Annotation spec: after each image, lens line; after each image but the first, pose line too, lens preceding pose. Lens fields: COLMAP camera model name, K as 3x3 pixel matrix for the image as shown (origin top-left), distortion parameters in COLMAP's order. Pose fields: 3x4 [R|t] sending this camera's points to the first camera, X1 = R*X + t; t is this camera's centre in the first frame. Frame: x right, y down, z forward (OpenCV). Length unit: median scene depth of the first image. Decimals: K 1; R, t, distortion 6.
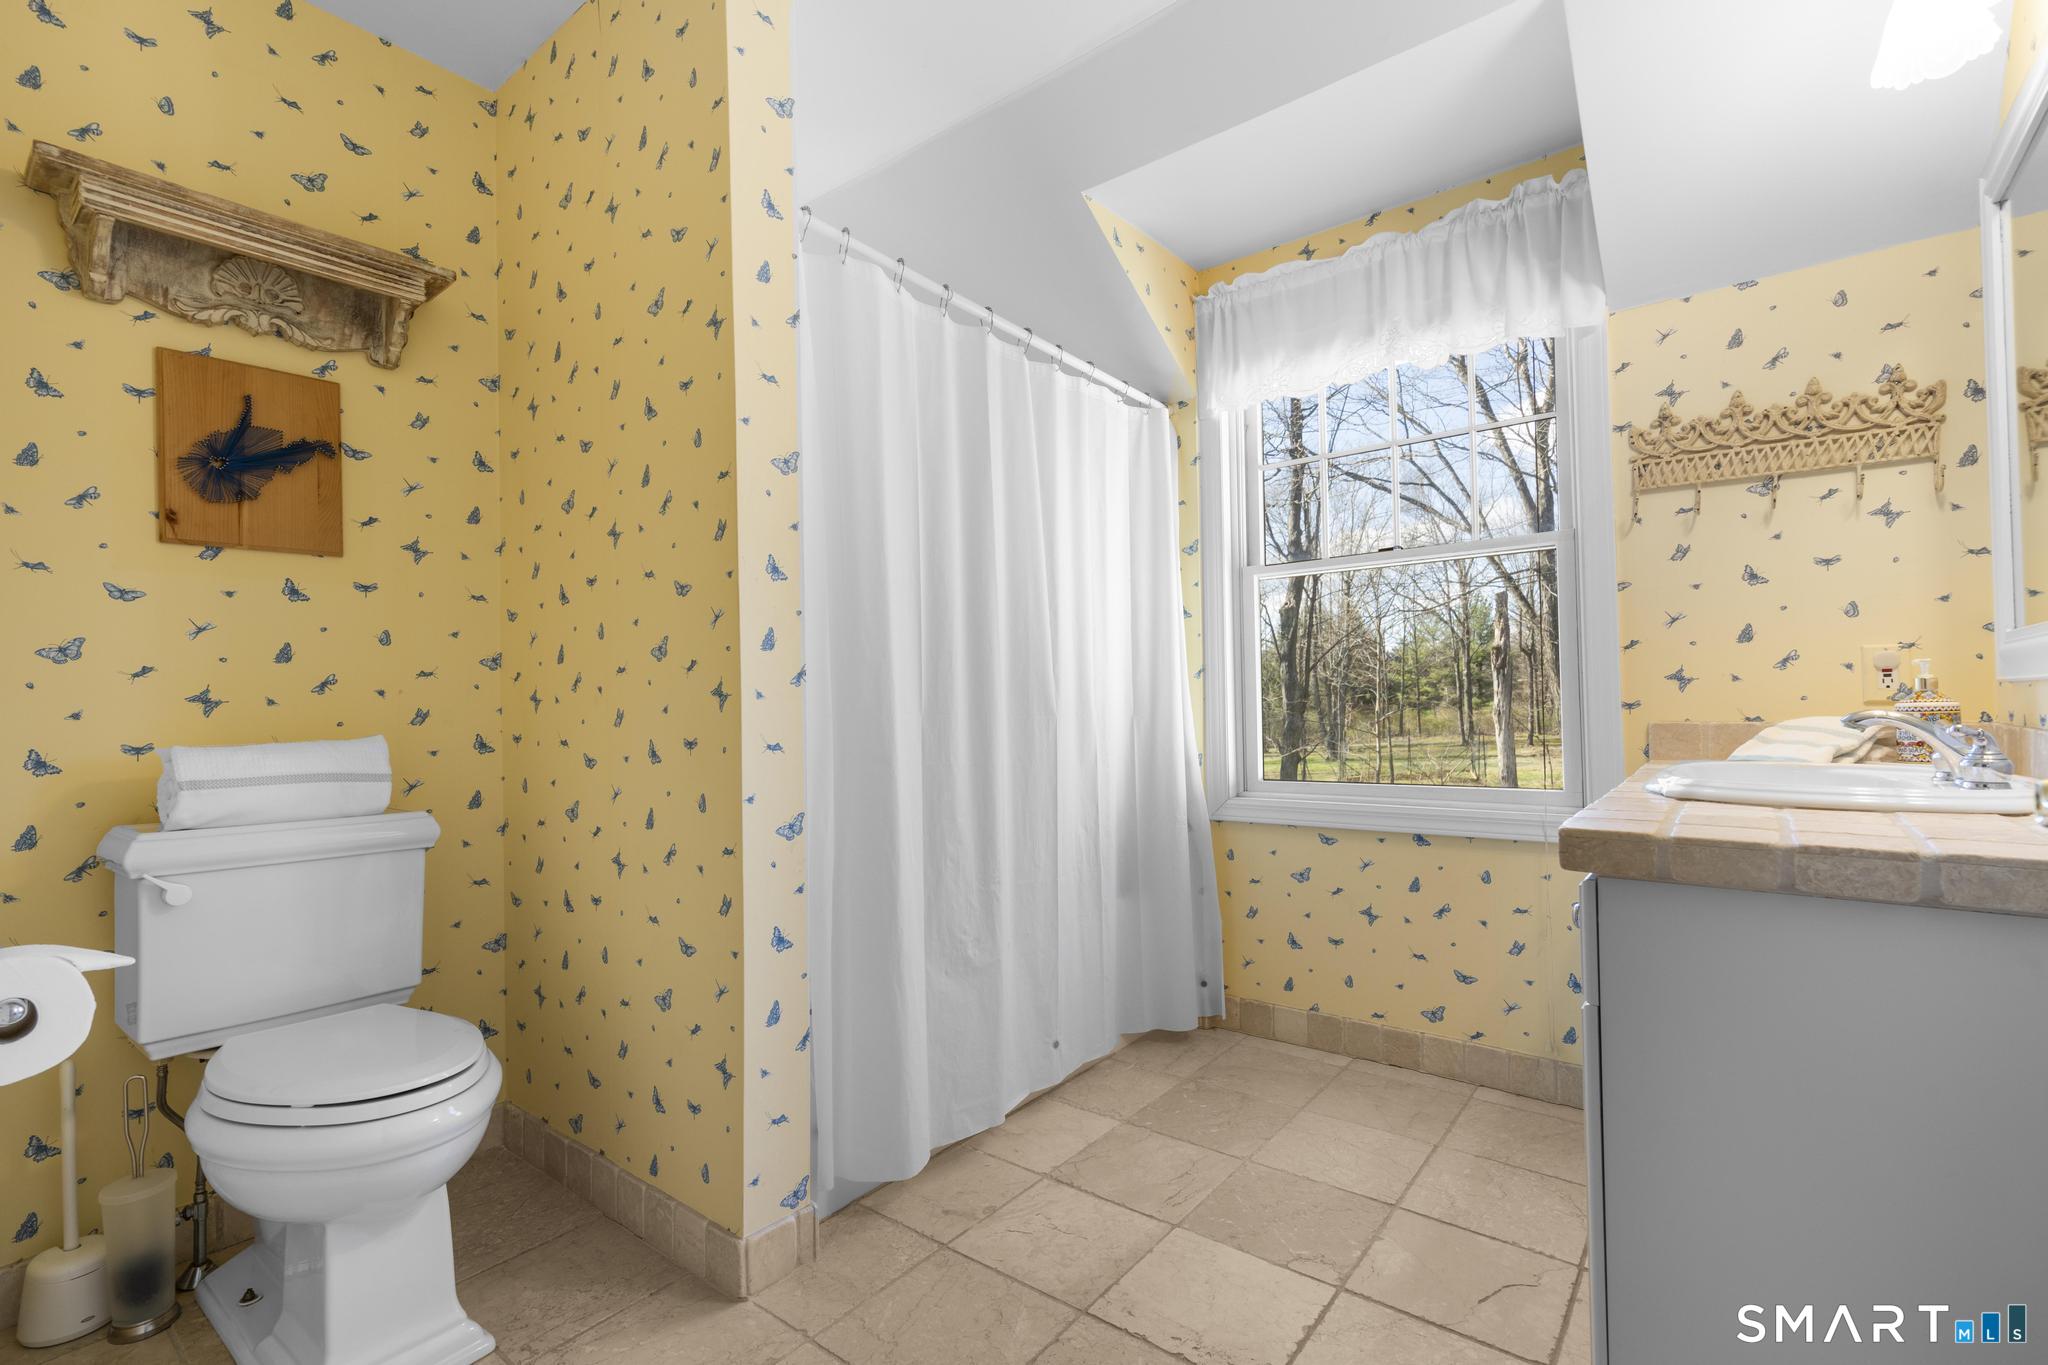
lens RADIAL K [[927.7, 0, 1024.3], [0, 927.7, 685.1], [0, 0, 1]] dist [-0.003847, -0.000606]
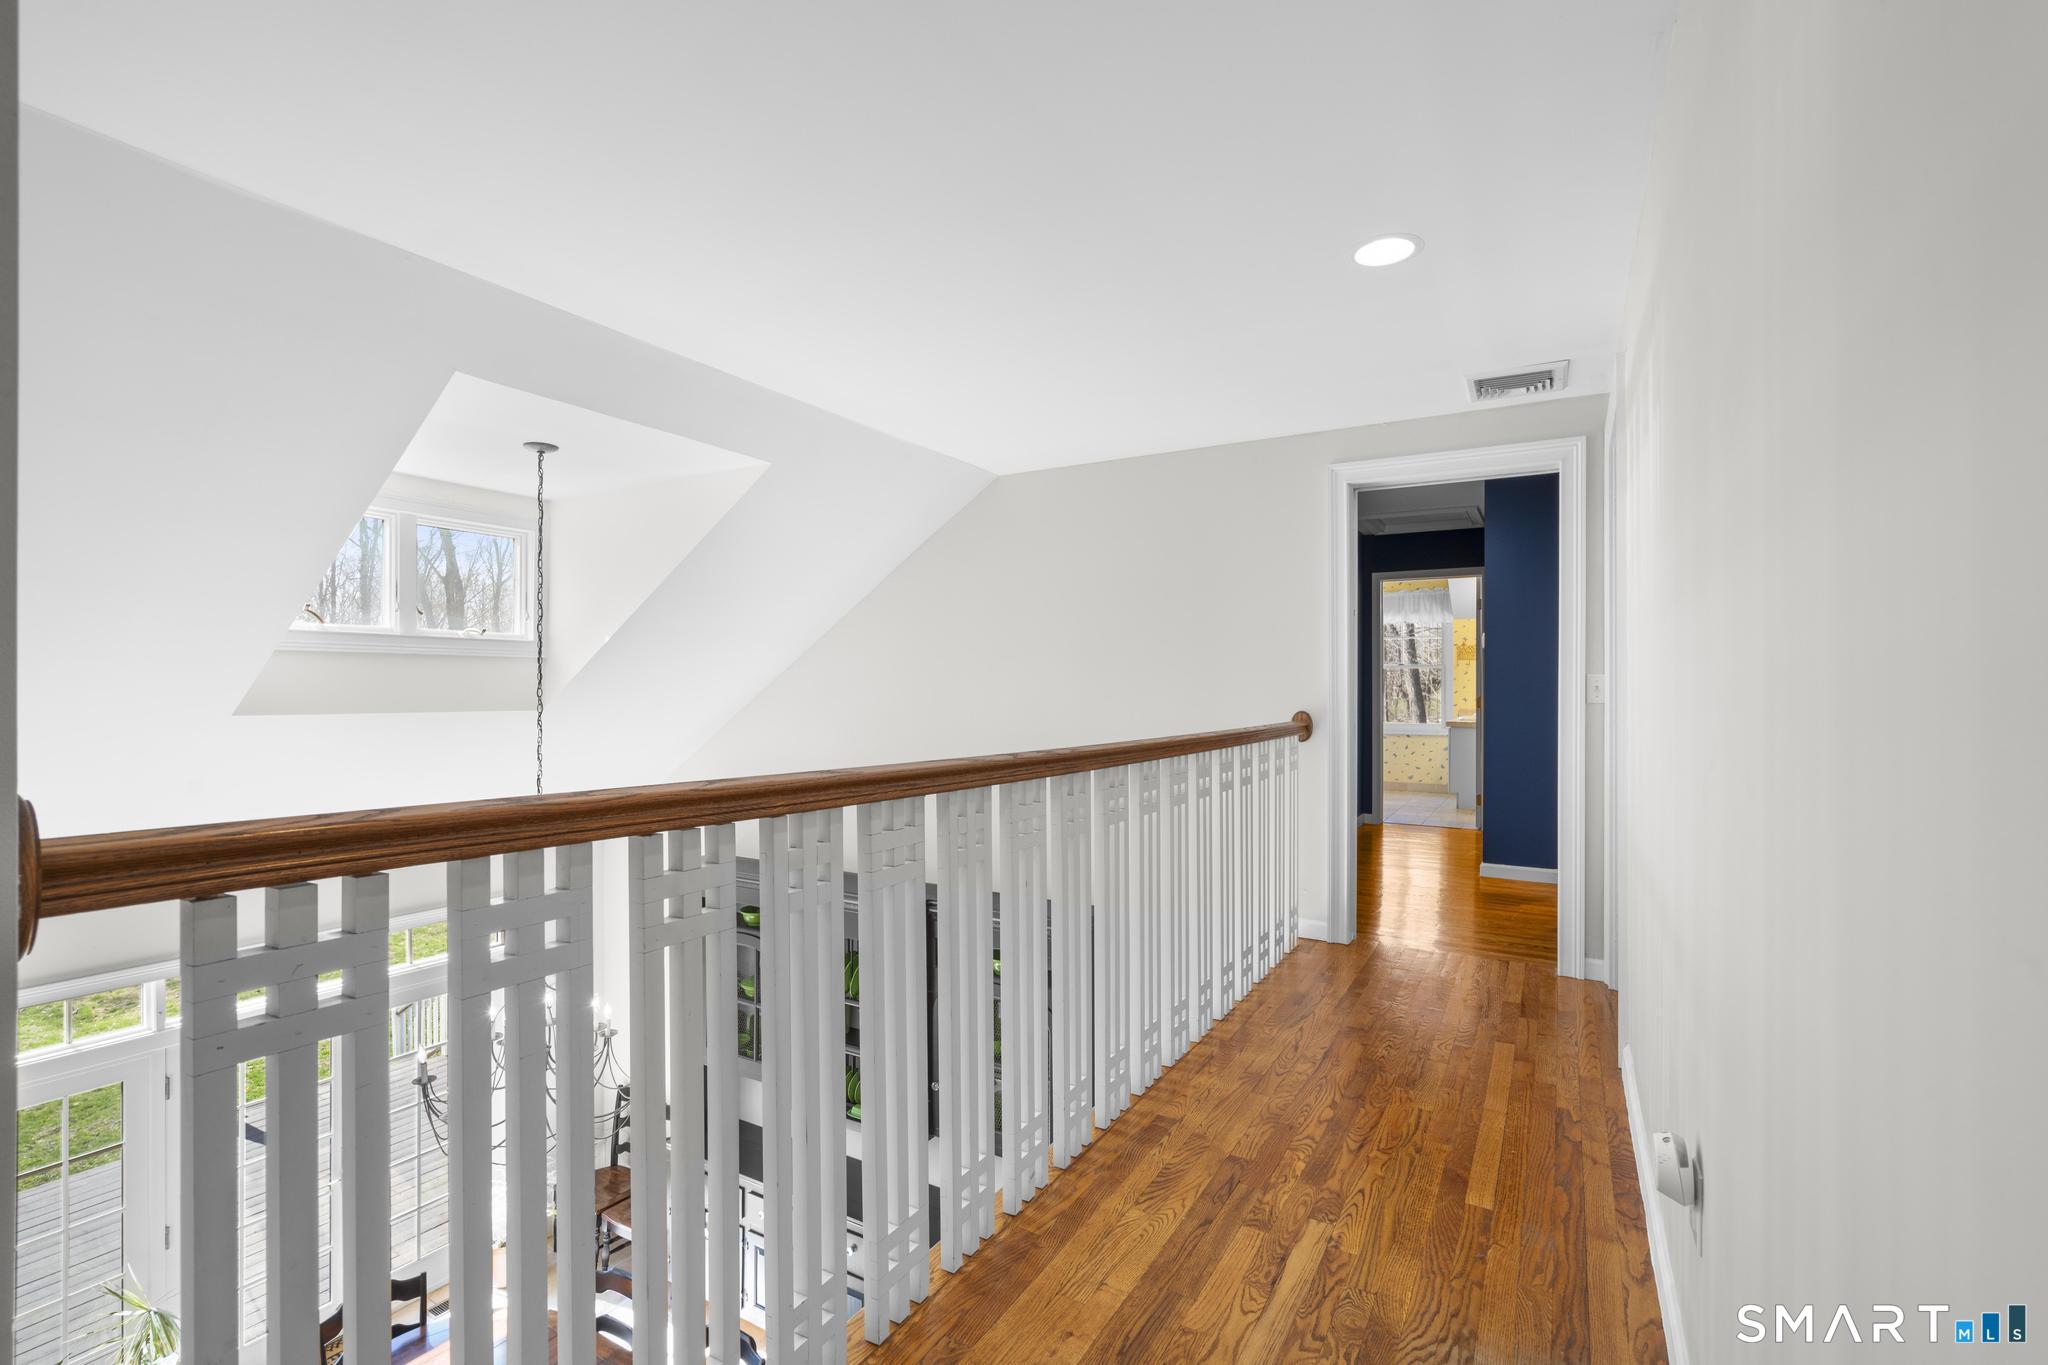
lens RADIAL K [[927.7, 0, 1023.3], [0, 927.7, 689.2], [0, 0, 1]] dist [-0.003847, -0.000606]
pose [[0.989888, 0.021510, 0.140212, -2.001202], [-0.023517, 0.999643, 0.012670, -0.061739], [-0.139889, -0.015840, 0.990040, -3.077132]]
